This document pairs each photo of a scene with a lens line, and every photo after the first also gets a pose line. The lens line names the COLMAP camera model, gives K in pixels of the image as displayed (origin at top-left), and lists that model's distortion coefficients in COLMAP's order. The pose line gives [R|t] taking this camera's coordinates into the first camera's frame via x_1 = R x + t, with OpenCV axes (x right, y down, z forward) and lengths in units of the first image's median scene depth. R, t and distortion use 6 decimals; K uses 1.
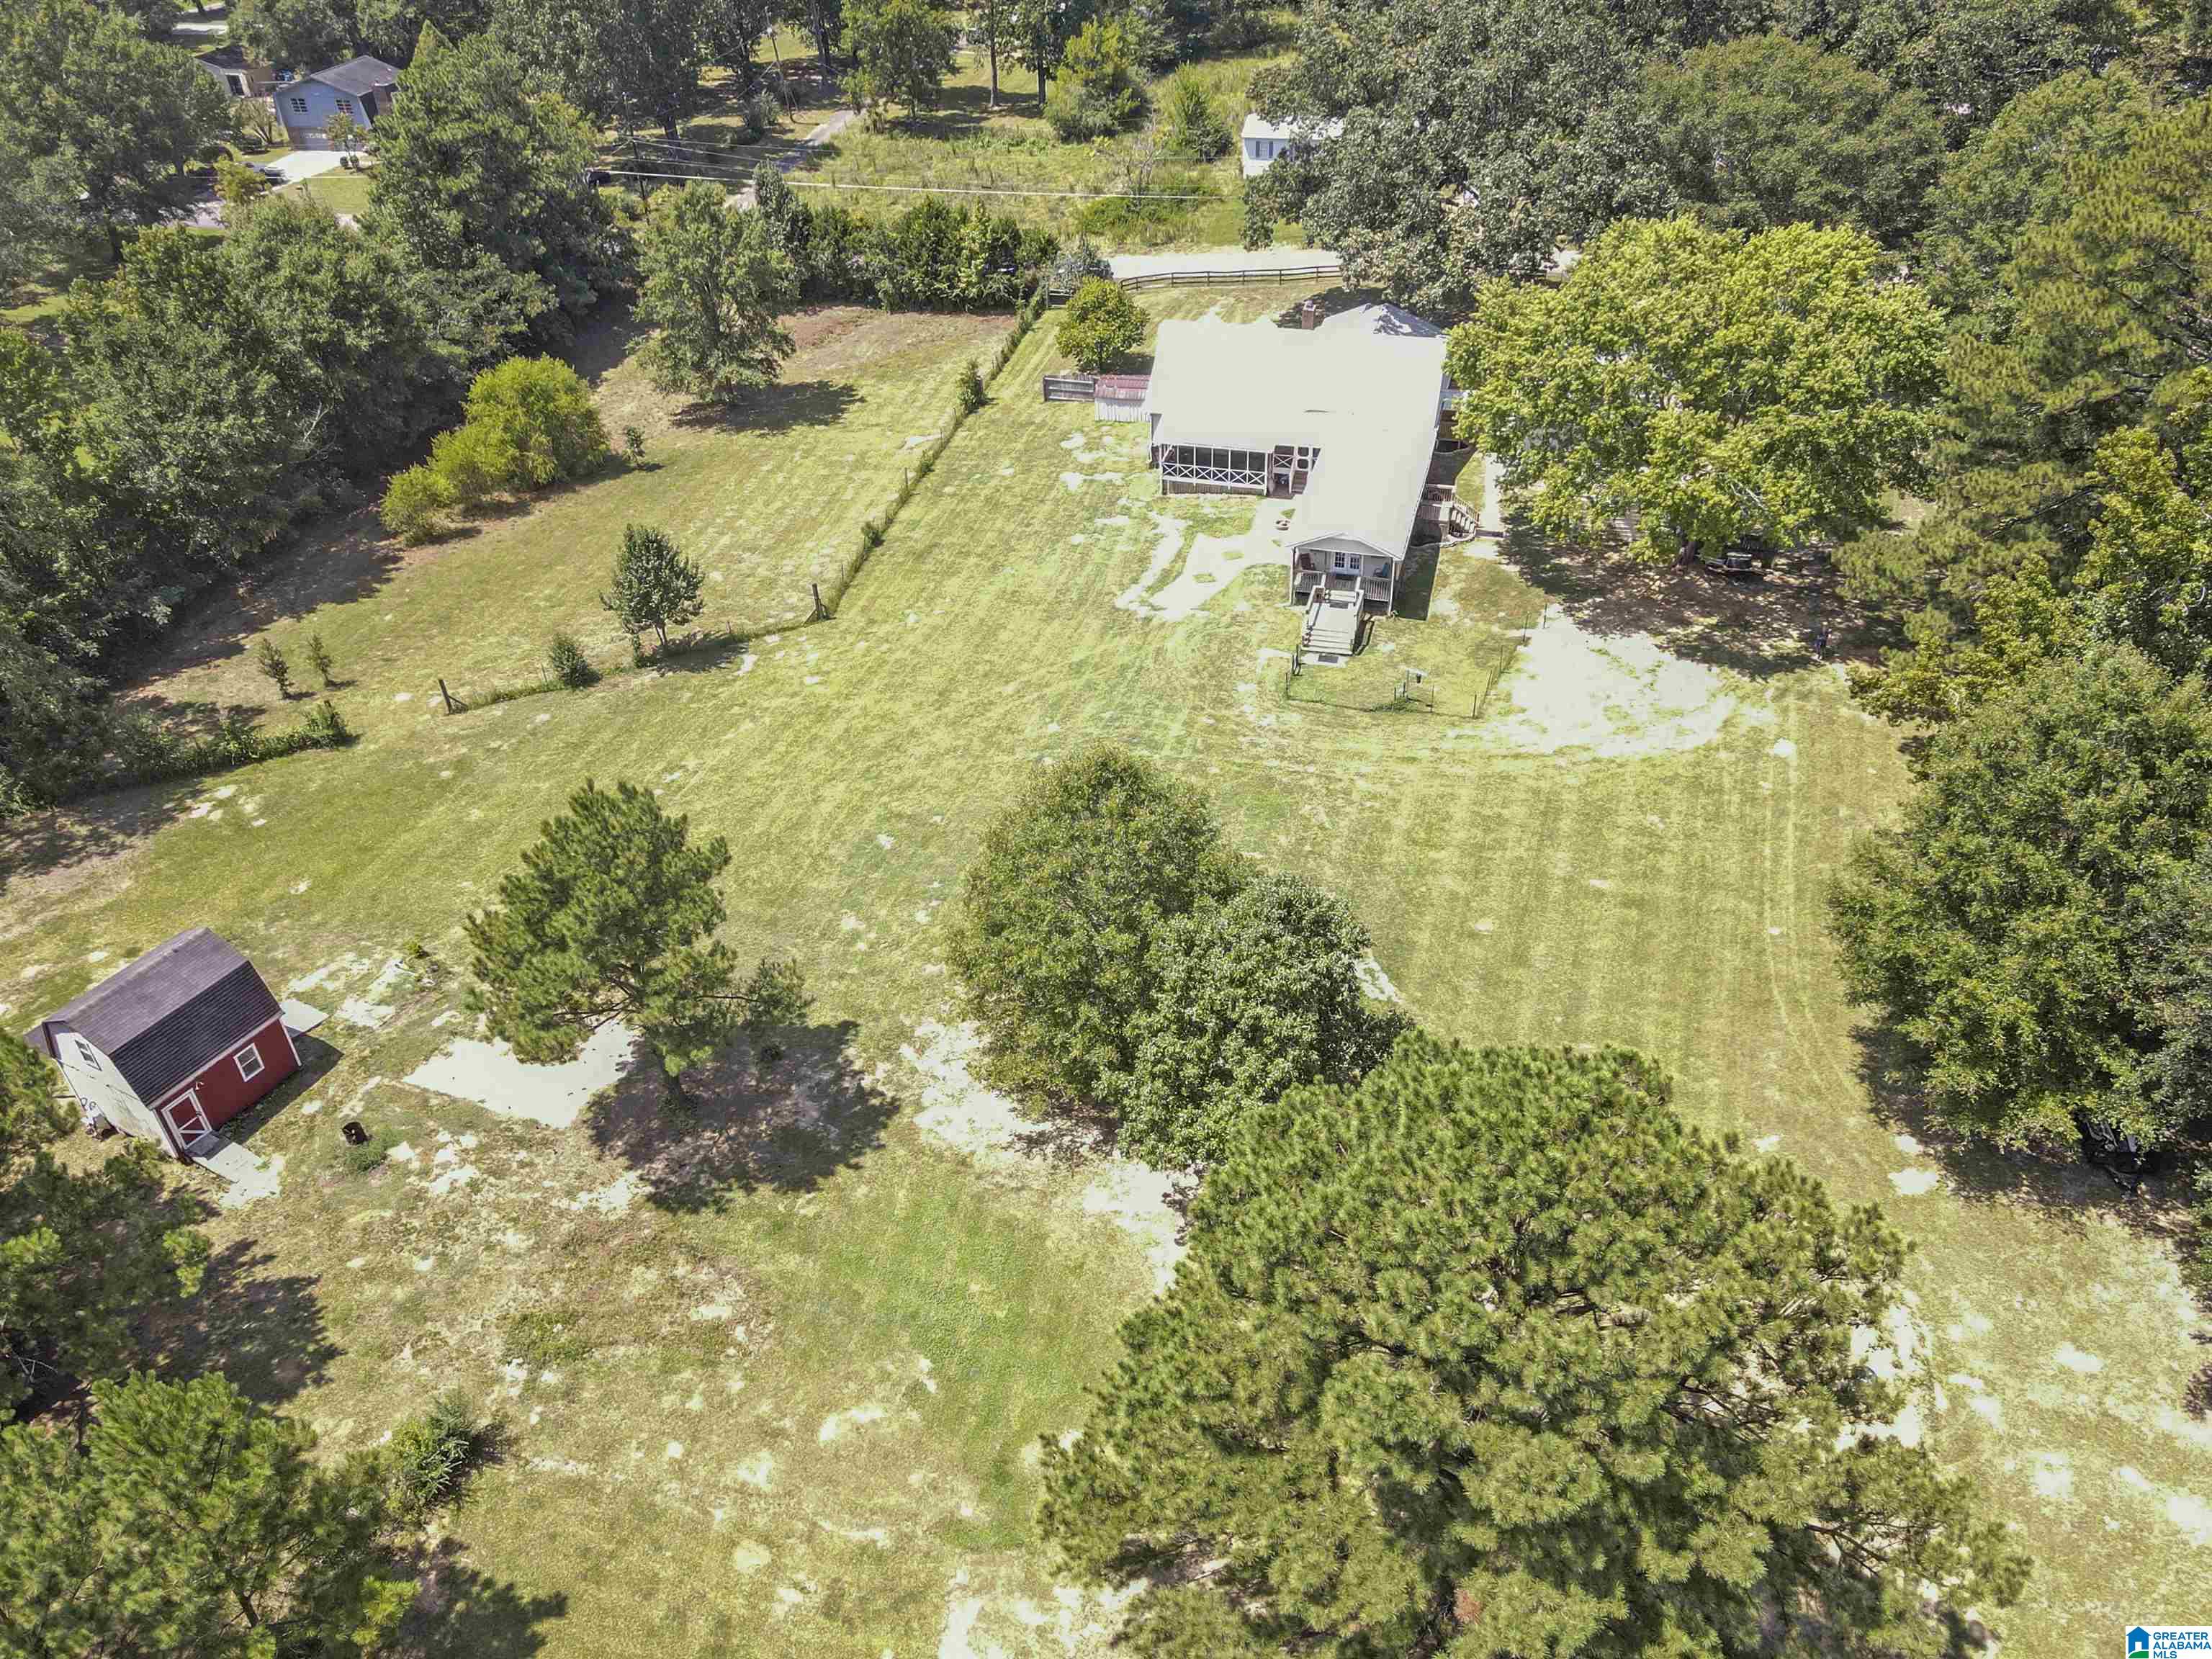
lens RADIAL K [[1657.9, 0, 1105.3], [0, 1657.9, 765.8], [0, 0, 1]] dist [0.018985, 0.001103]
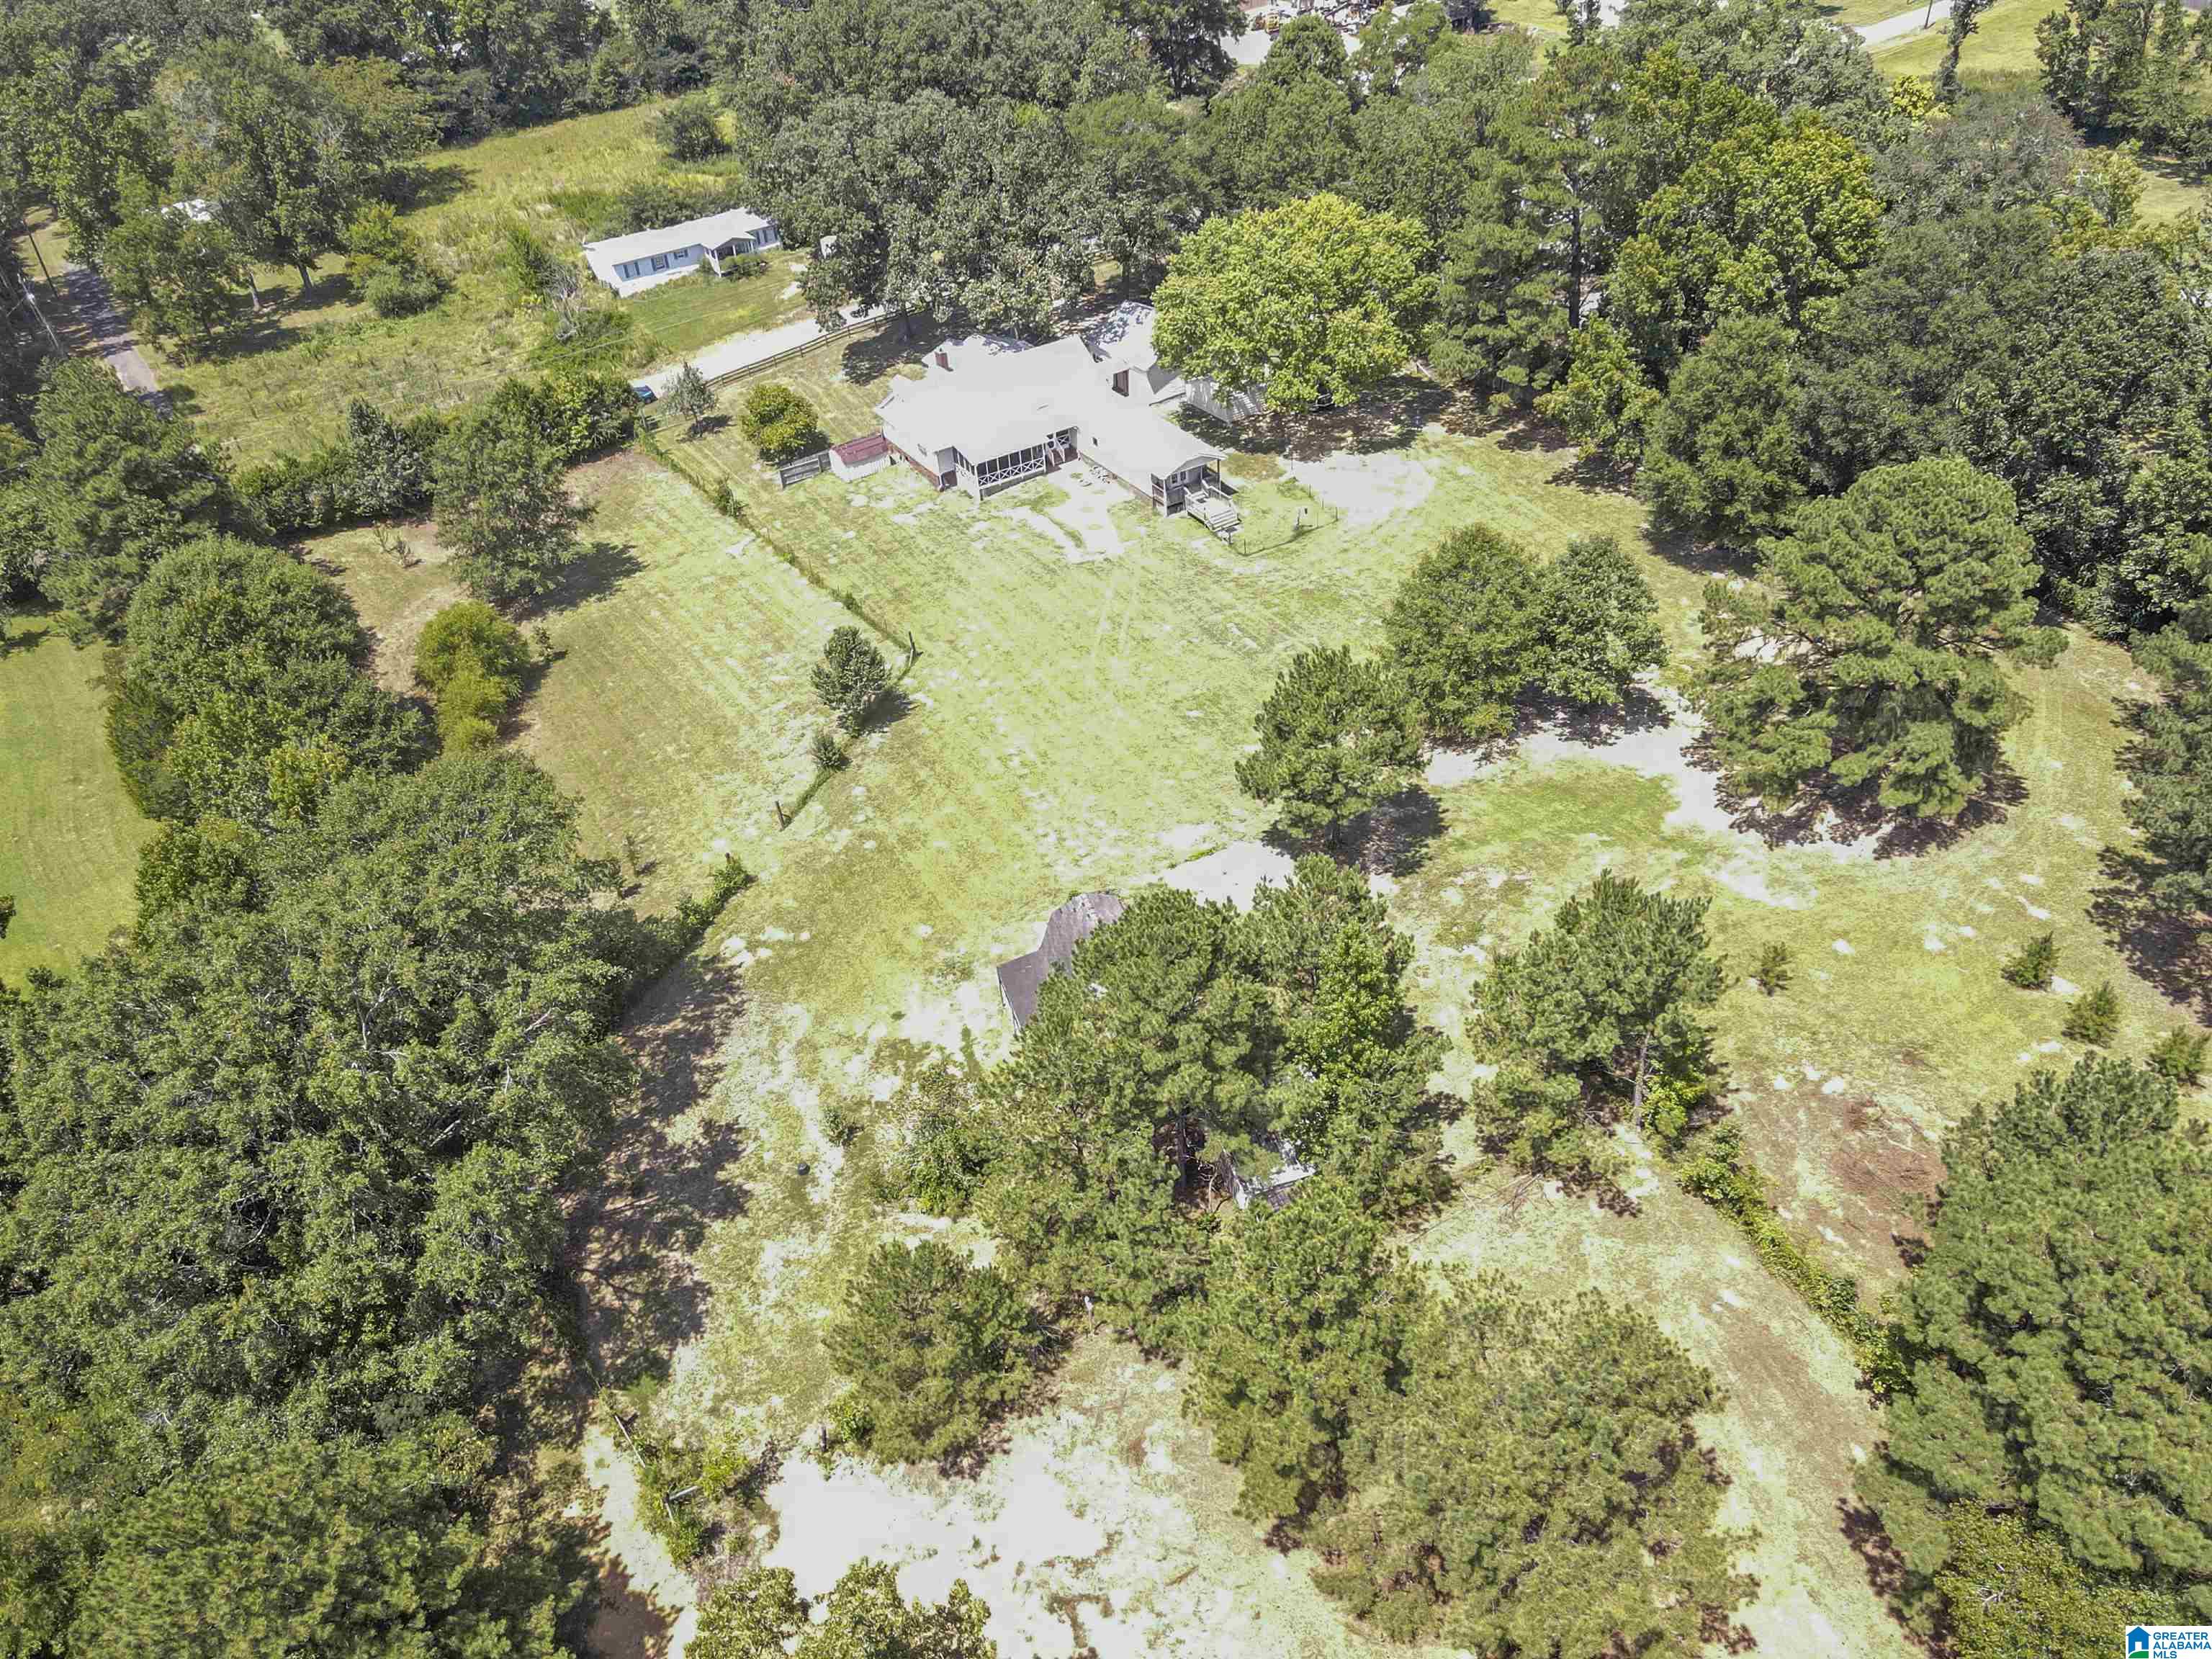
lens RADIAL K [[1657.9, 0, 1105.3], [0, 1657.9, 765.8], [0, 0, 1]] dist [0.018985, 0.001103]
pose [[0.682676, -0.439327, 0.583906, -0.803653], [0.449646, 0.882445, 0.138241, -0.116493], [-0.575997, 0.168177, 0.799965, -0.112288]]
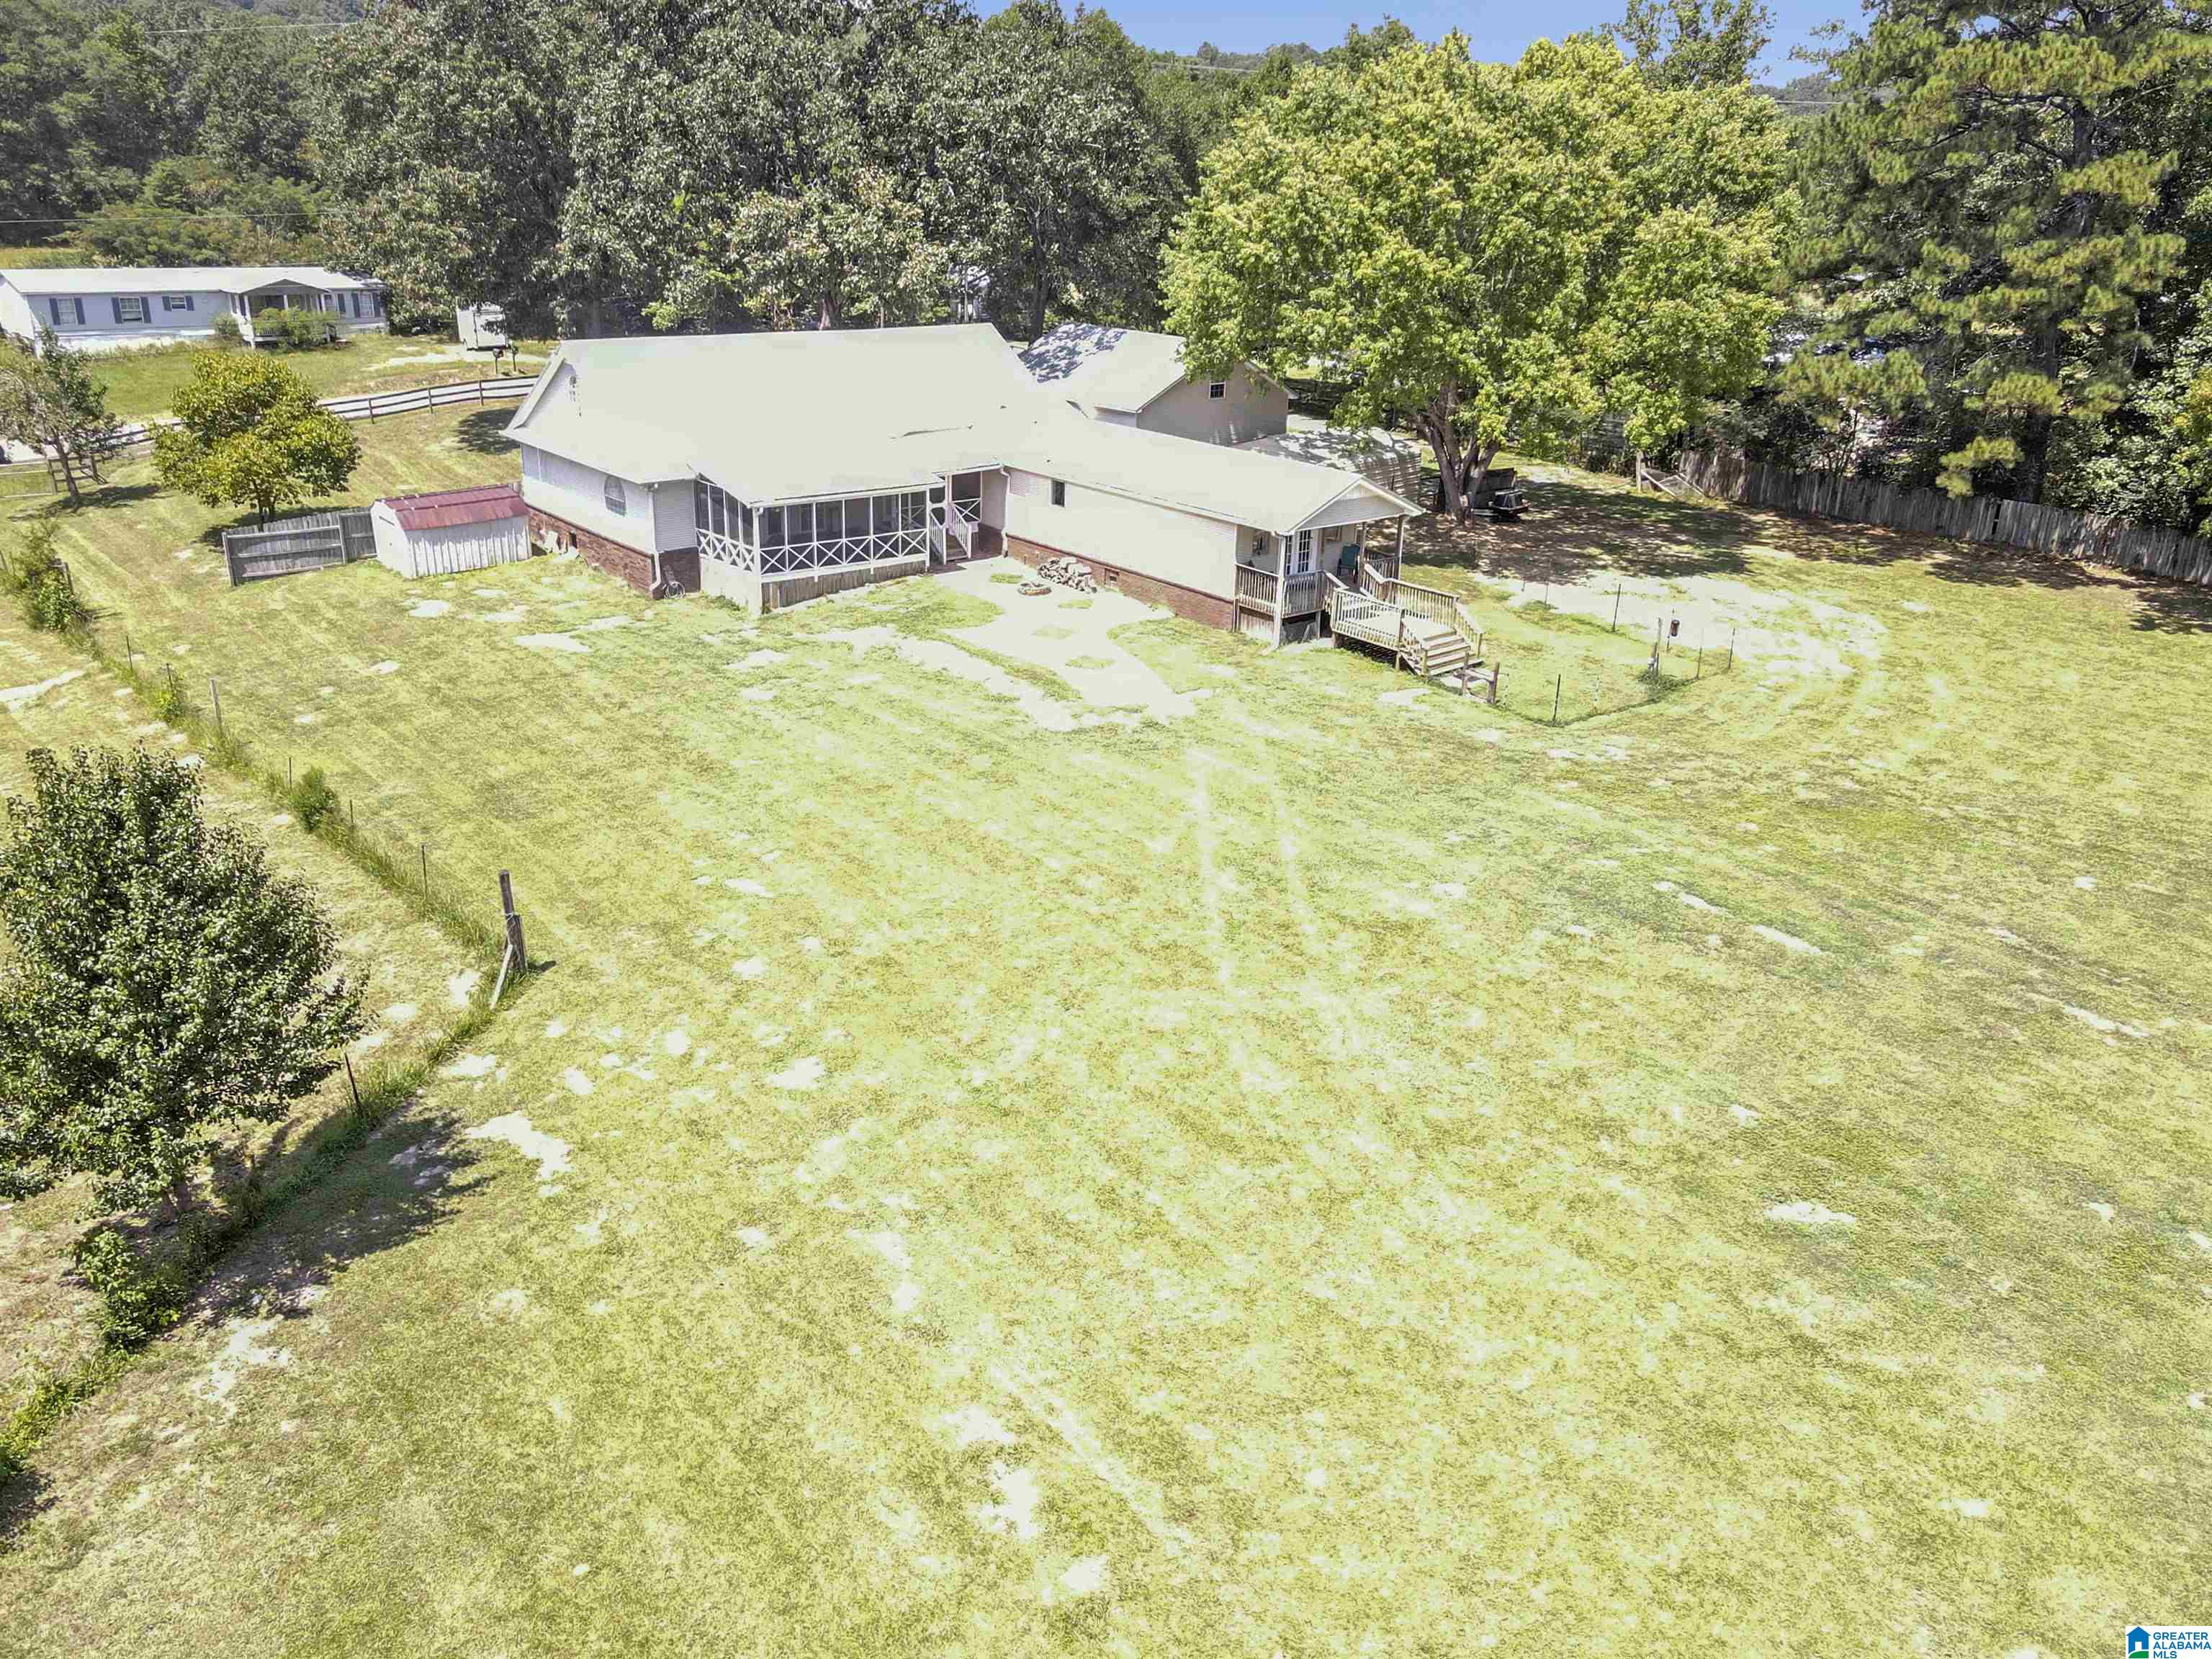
lens RADIAL K [[1657.9, 0, 1105.3], [0, 1657.9, 765.8], [0, 0, 1]] dist [0.018985, 0.001103]
pose [[0.568074, -0.239636, 0.787316, -0.331177], [0.422602, 0.905845, -0.029208, -0.061846], [-0.706186, 0.349314, 0.615858, 0.637899]]
